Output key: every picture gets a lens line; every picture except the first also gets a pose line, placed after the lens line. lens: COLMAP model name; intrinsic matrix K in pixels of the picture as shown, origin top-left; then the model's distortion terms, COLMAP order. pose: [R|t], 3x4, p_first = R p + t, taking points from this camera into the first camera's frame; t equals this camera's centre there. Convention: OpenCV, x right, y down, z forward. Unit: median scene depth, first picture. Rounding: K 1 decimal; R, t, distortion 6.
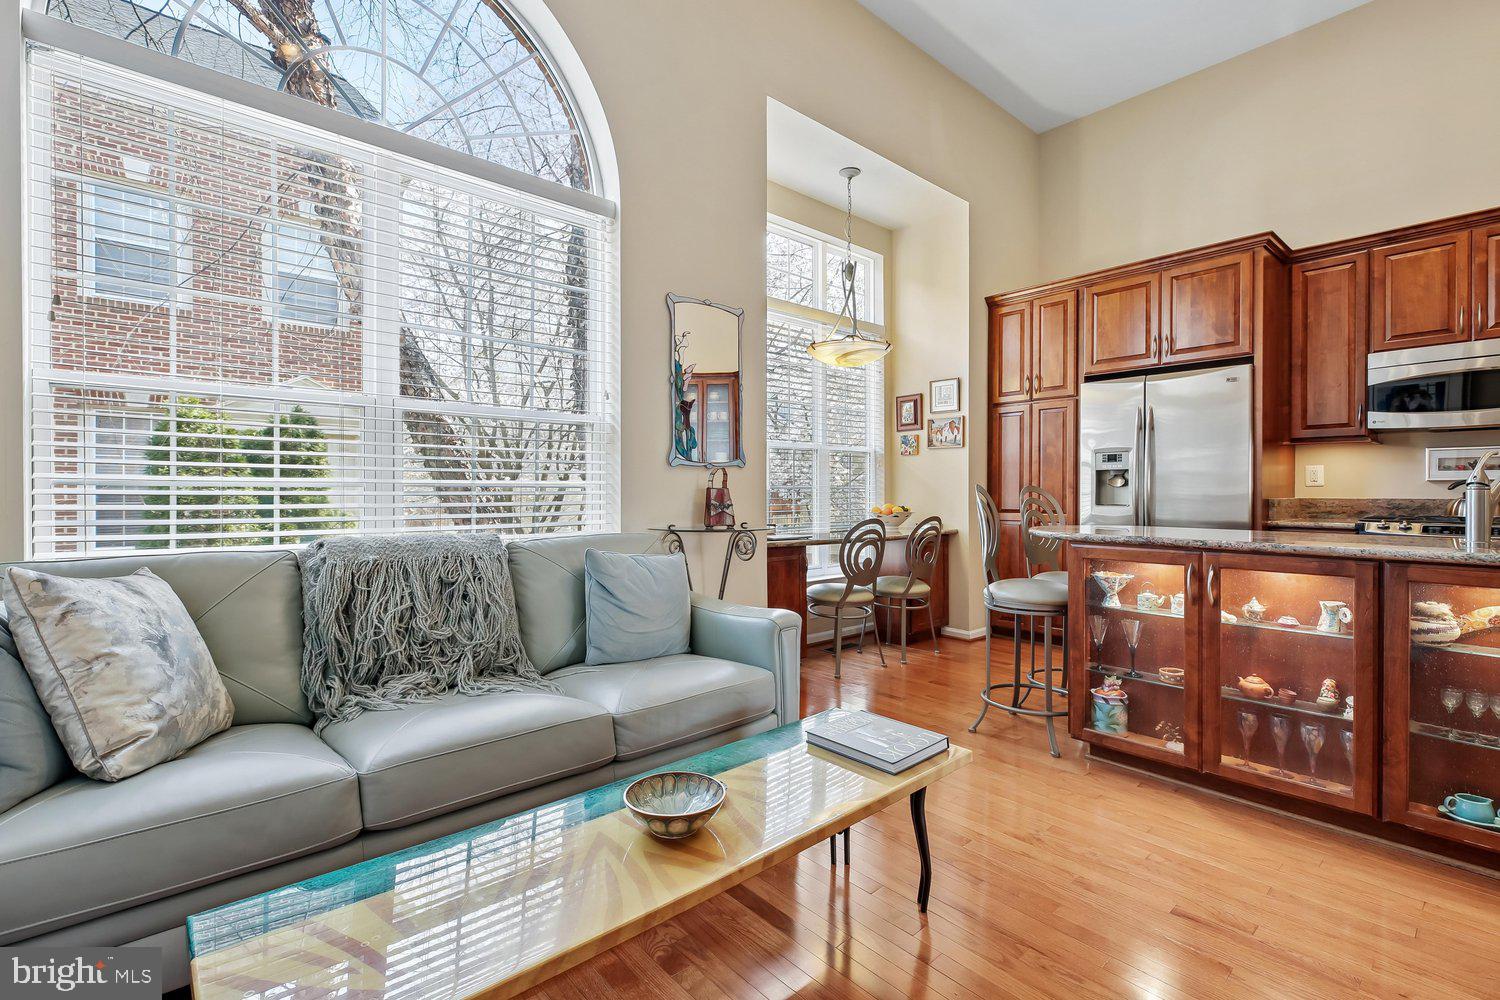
lens RADIAL K [[679.2, 0, 755.8], [0, 679.2, 493.0], [0, 0, 1]] dist [0.004497, 0.000310]
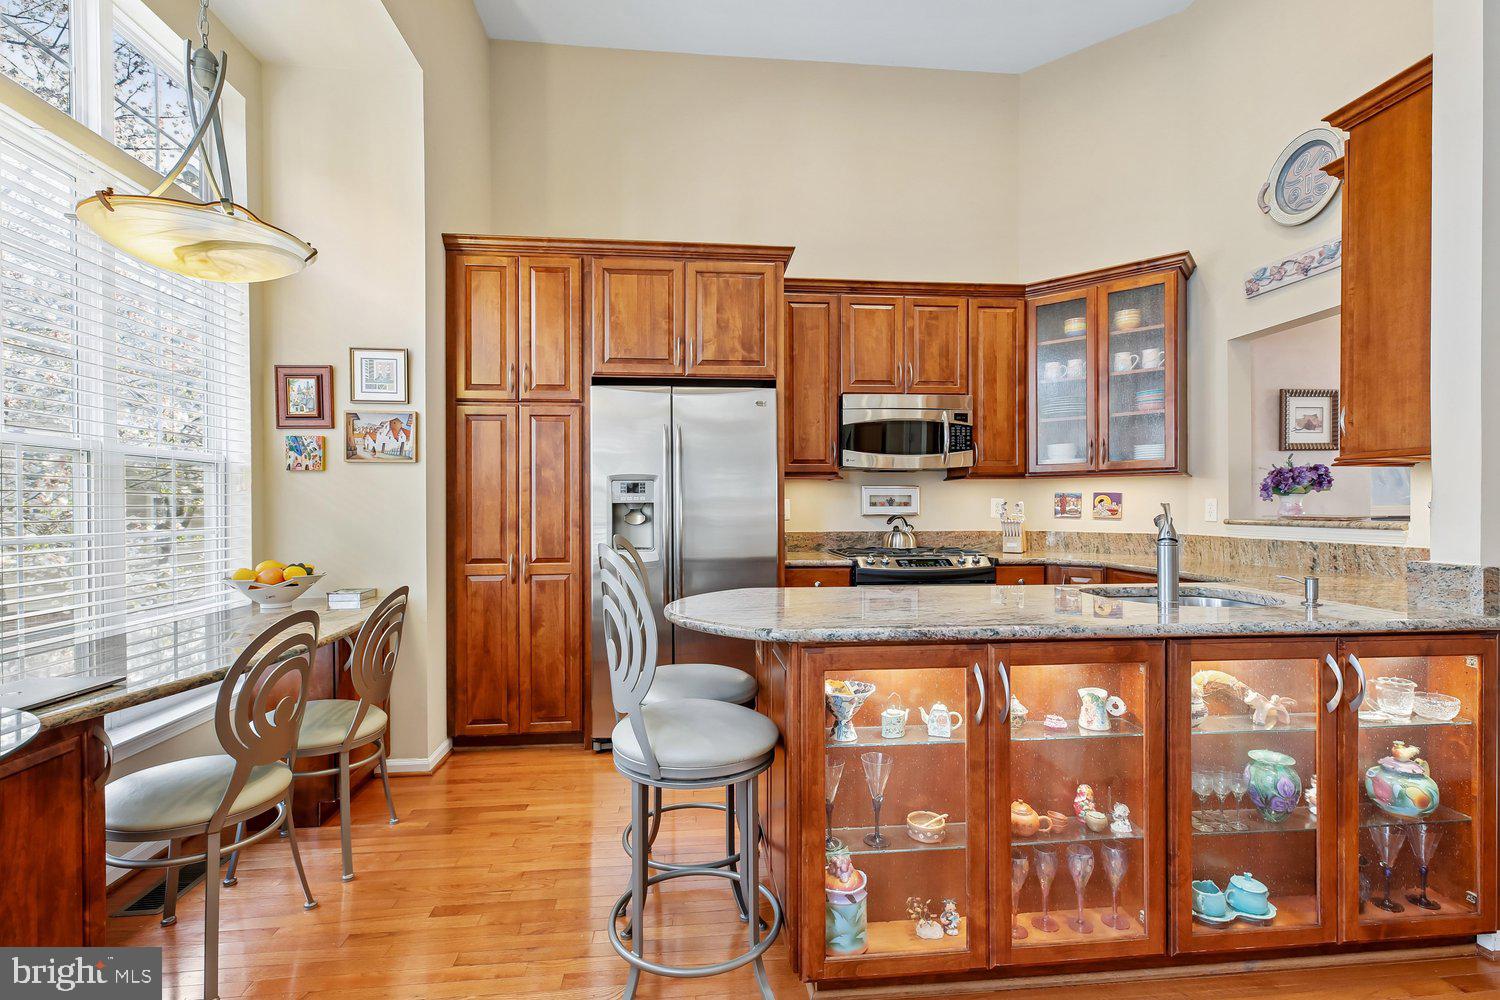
lens RADIAL K [[679.2, 0, 745.6], [0, 679.2, 506.8], [0, 0, 1]] dist [0.004497, 0.000310]
pose [[0.589015, -0.004181, 0.808112, -0.021011], [0.005238, 0.999985, 0.001355, -0.029414], [-0.808105, 0.003435, 0.589028, 0.432035]]
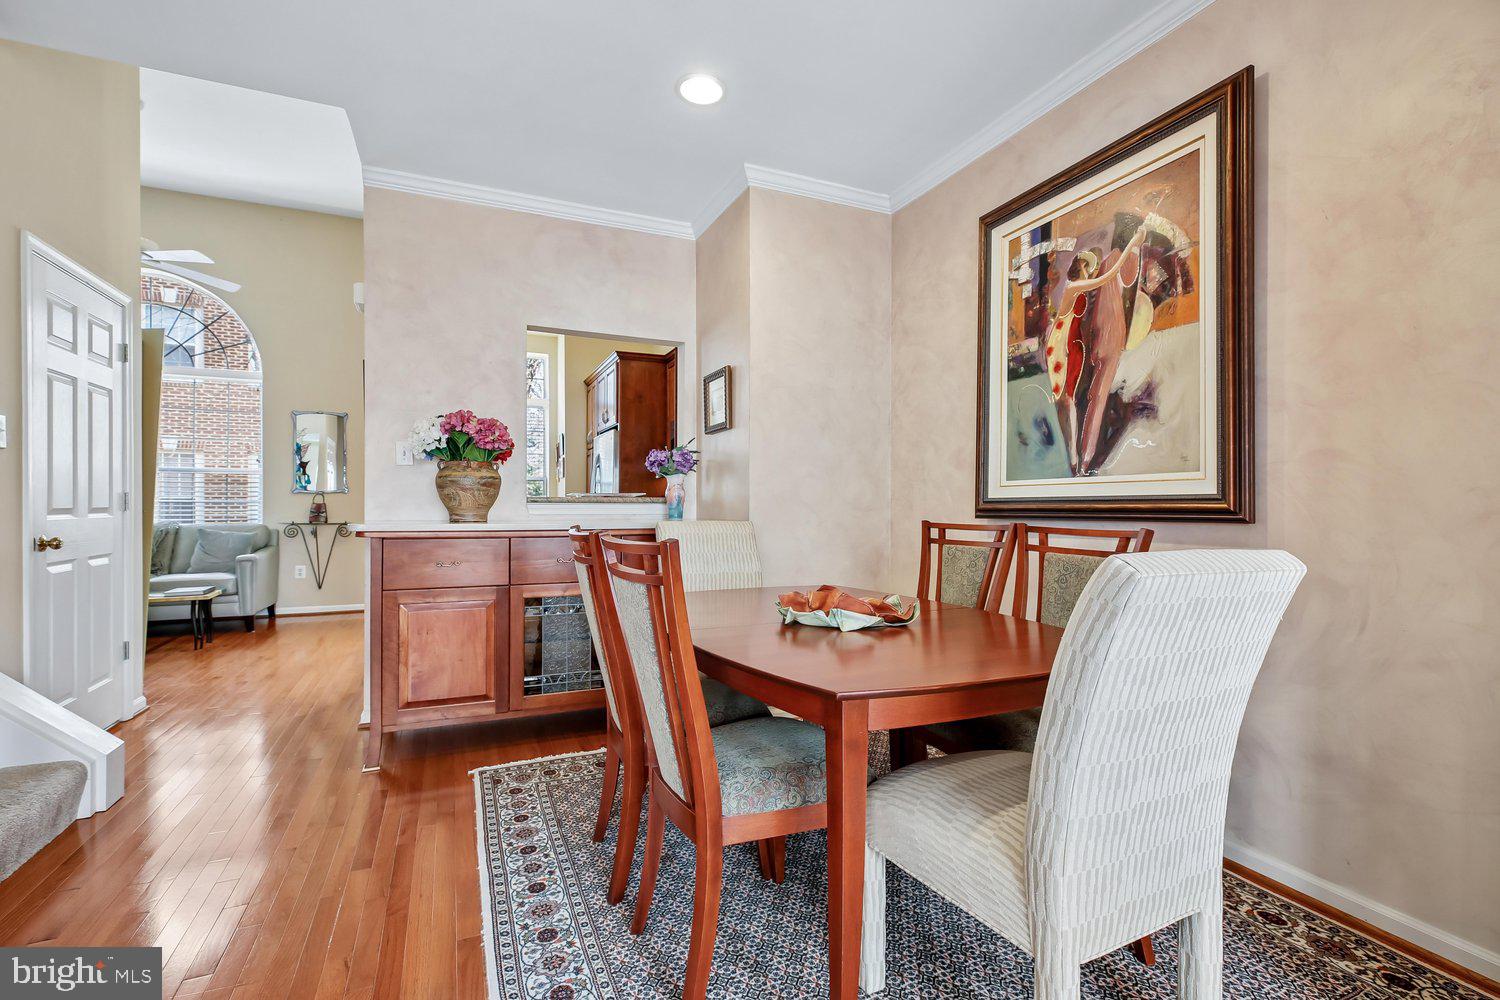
lens RADIAL K [[679.2, 0, 760.4], [0, 679.2, 507.2], [0, 0, 1]] dist [0.004497, 0.000310]
pose [[0.953069, 0.000610, -0.302752, 1.412004], [-0.000158, 0.999999, 0.001518, 0.000498], [0.302752, -0.001399, 0.953068, -0.426350]]
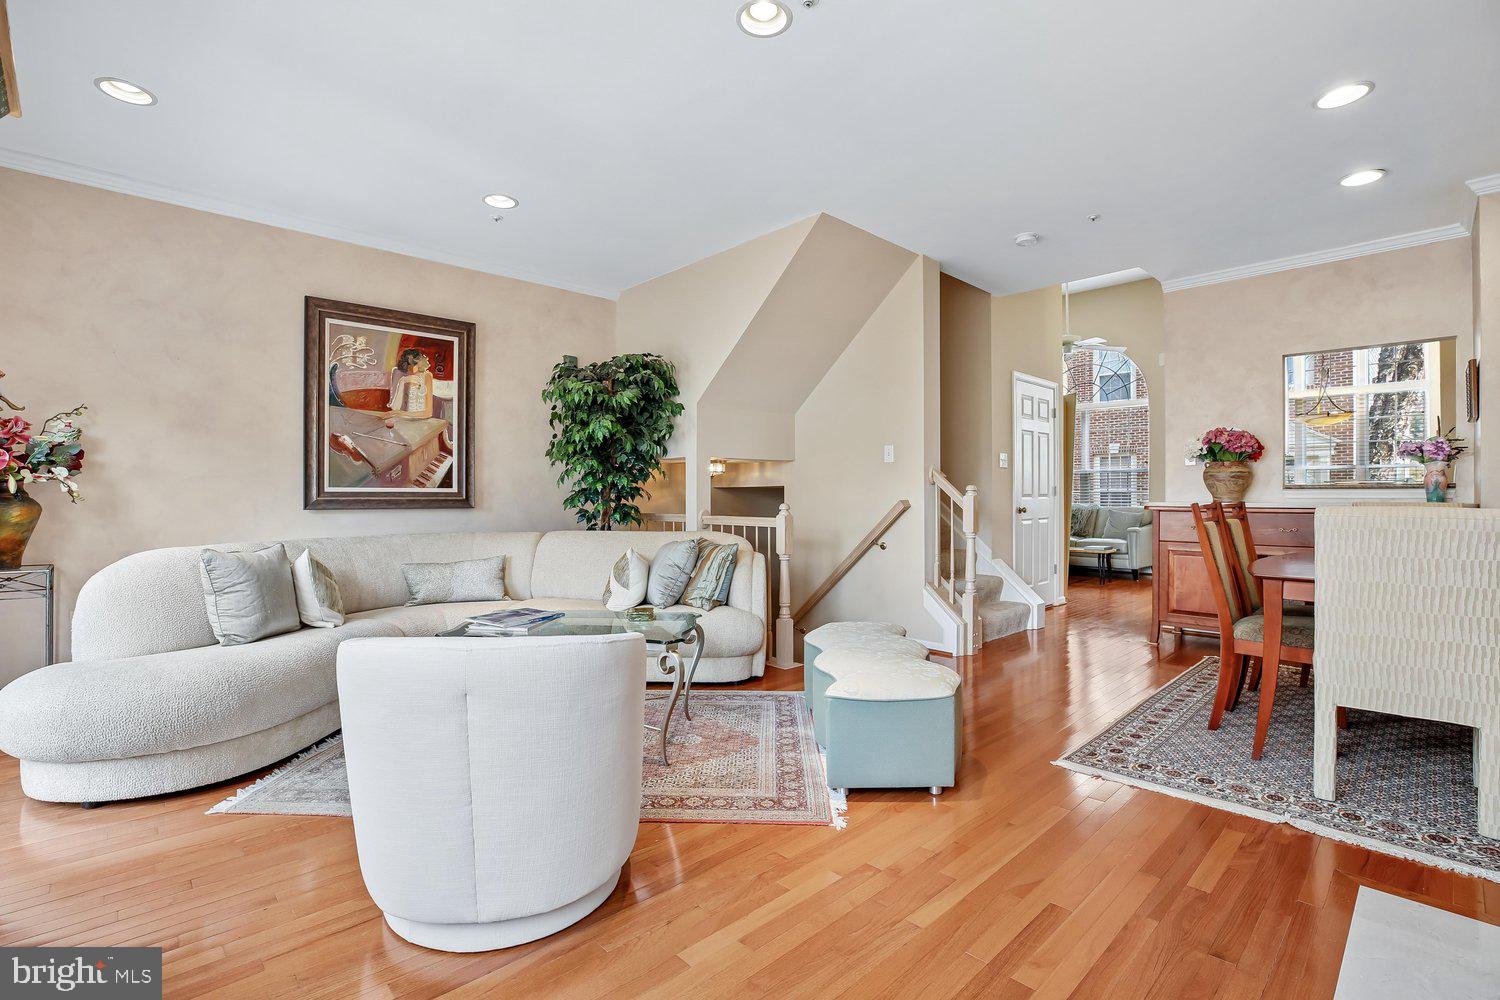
lens RADIAL K [[679.2, 0, 765.3], [0, 679.2, 484.6], [0, 0, 1]] dist [0.004497, 0.000310]
pose [[0.049708, -0.018286, -0.998596, 2.015752], [-0.000341, 0.999832, -0.018325, 0.010044], [0.998764, 0.001251, 0.049694, -0.635952]]
